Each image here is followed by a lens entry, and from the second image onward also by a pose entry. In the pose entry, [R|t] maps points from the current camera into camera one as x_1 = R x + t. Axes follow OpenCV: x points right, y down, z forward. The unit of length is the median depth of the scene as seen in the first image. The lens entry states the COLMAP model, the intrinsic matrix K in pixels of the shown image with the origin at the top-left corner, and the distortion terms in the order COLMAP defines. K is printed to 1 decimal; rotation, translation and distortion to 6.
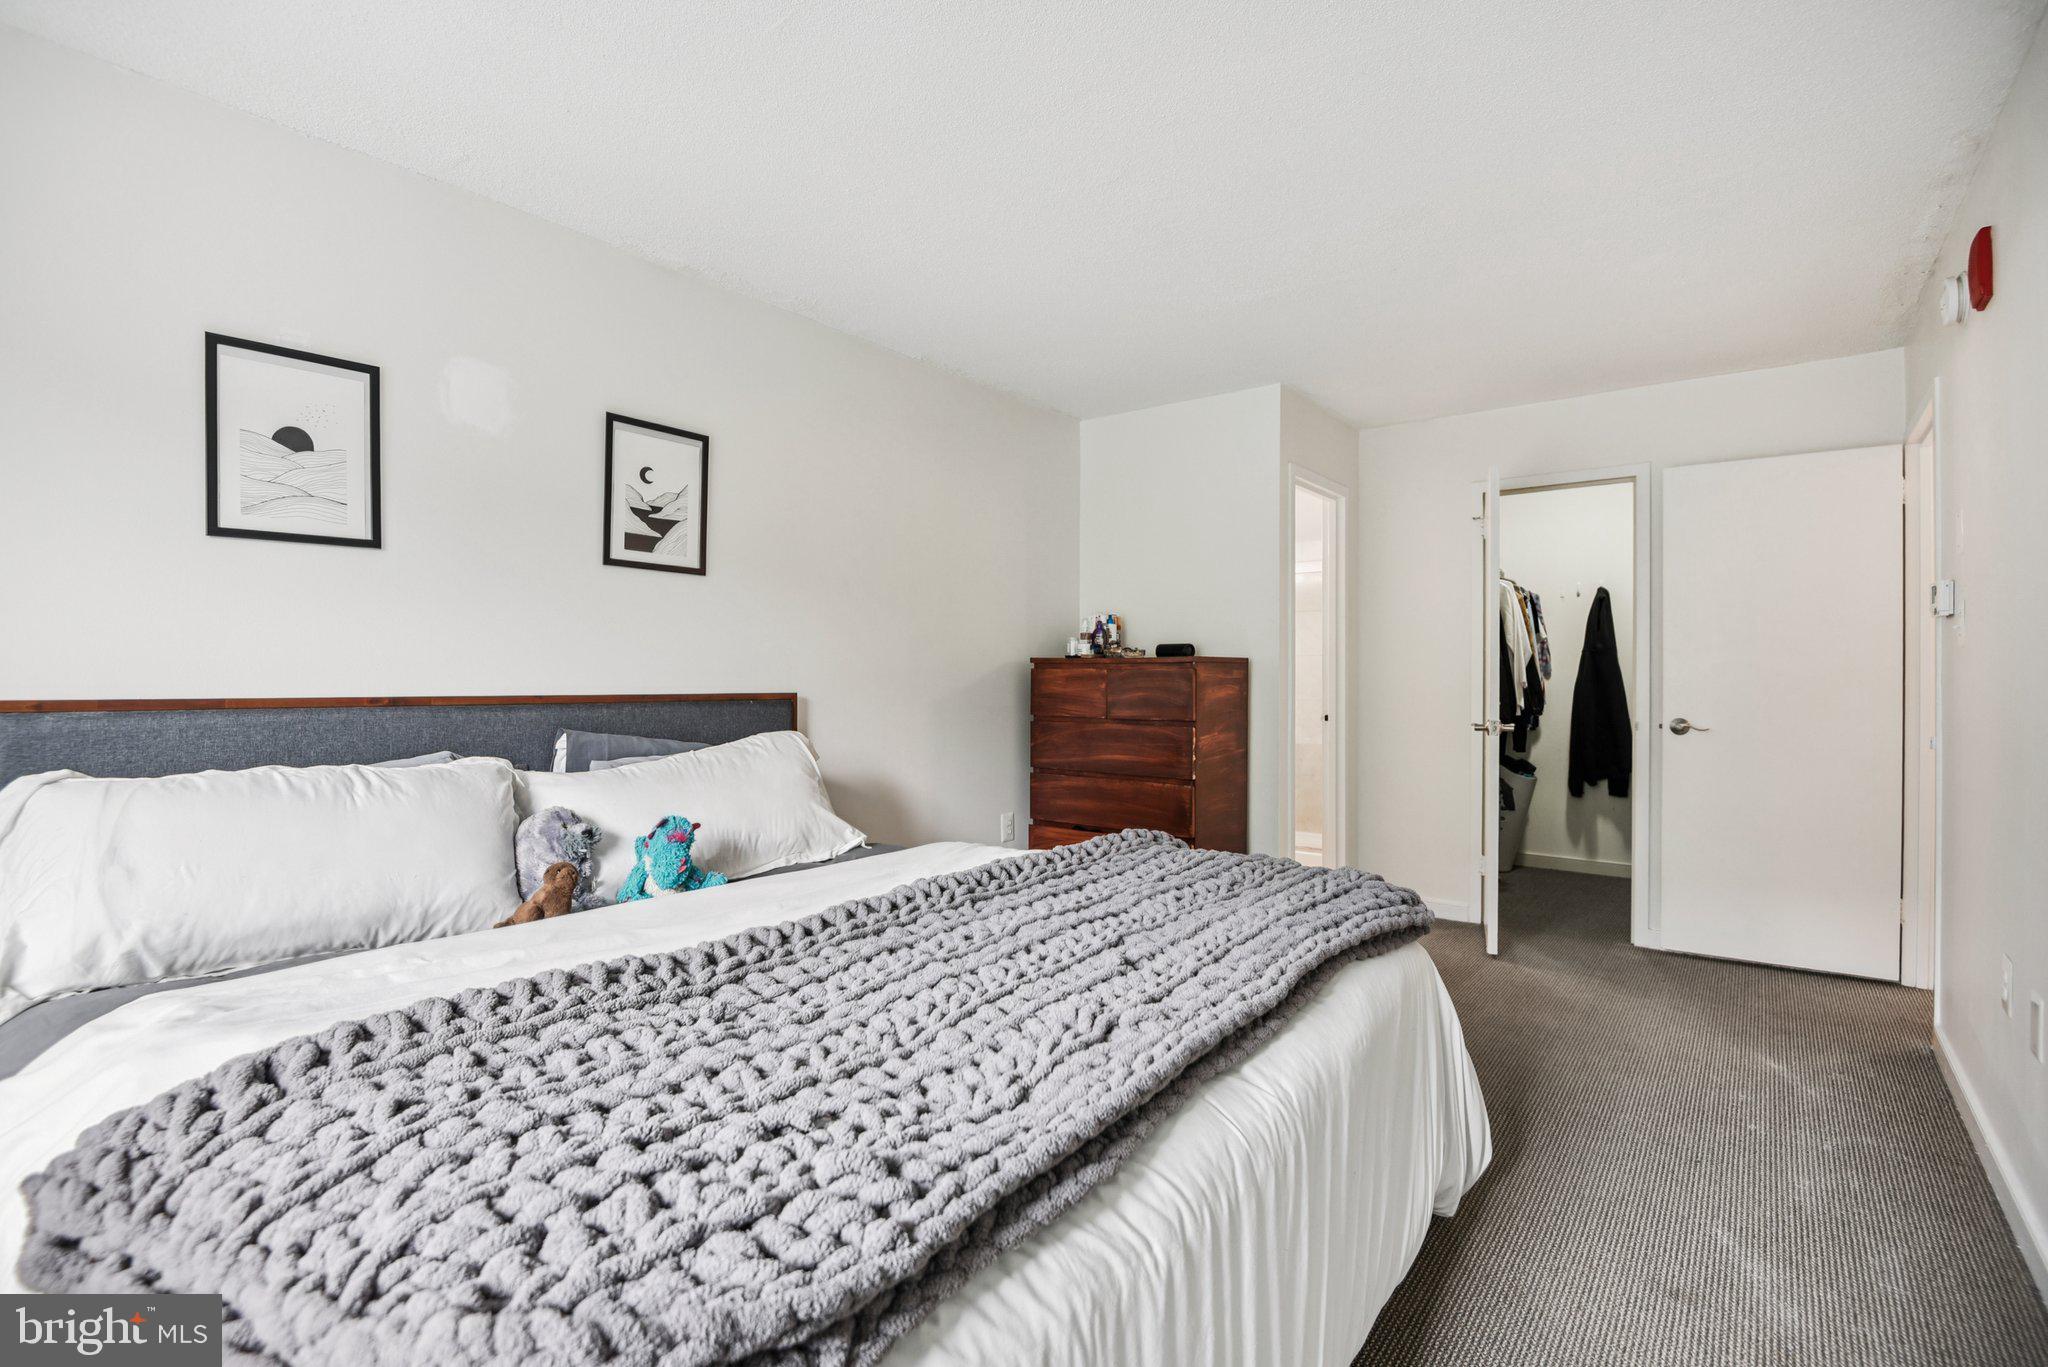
lens RADIAL K [[952.2, 0, 1022.8], [0, 952.2, 677.9], [0, 0, 1]] dist [-0.015128, -0.005478]
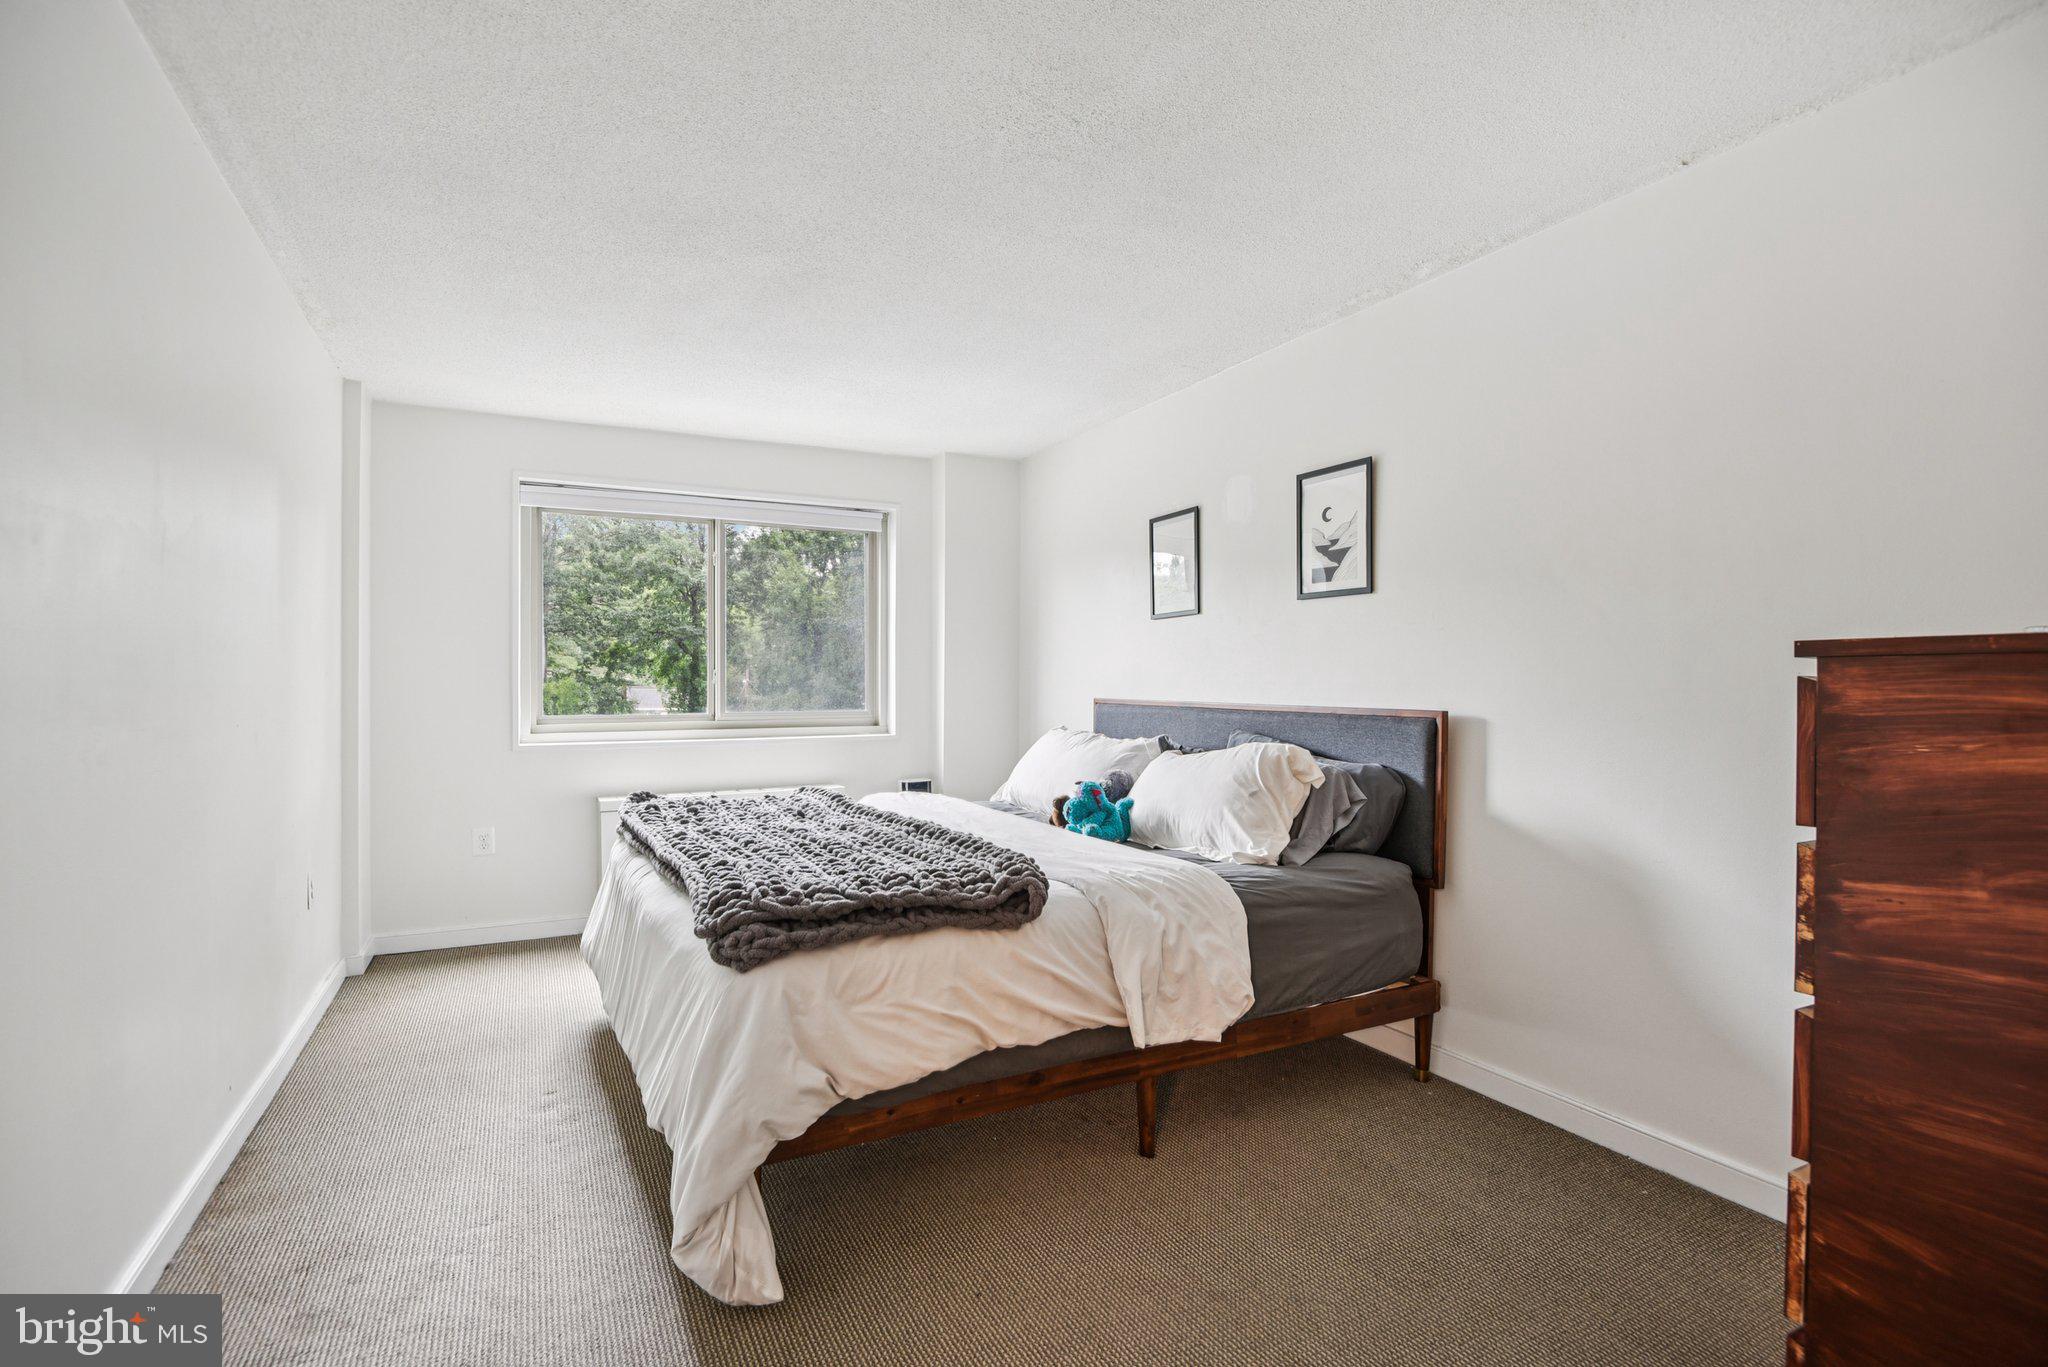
lens RADIAL K [[952.2, 0, 1026.2], [0, 952.2, 681.4], [0, 0, 1]] dist [-0.015128, -0.005478]
pose [[-0.408829, -0.005958, -0.912592, 0.792462], [-0.006222, 0.999974, -0.003741, -0.006475], [0.912590, 0.004149, -0.408855, 1.135746]]
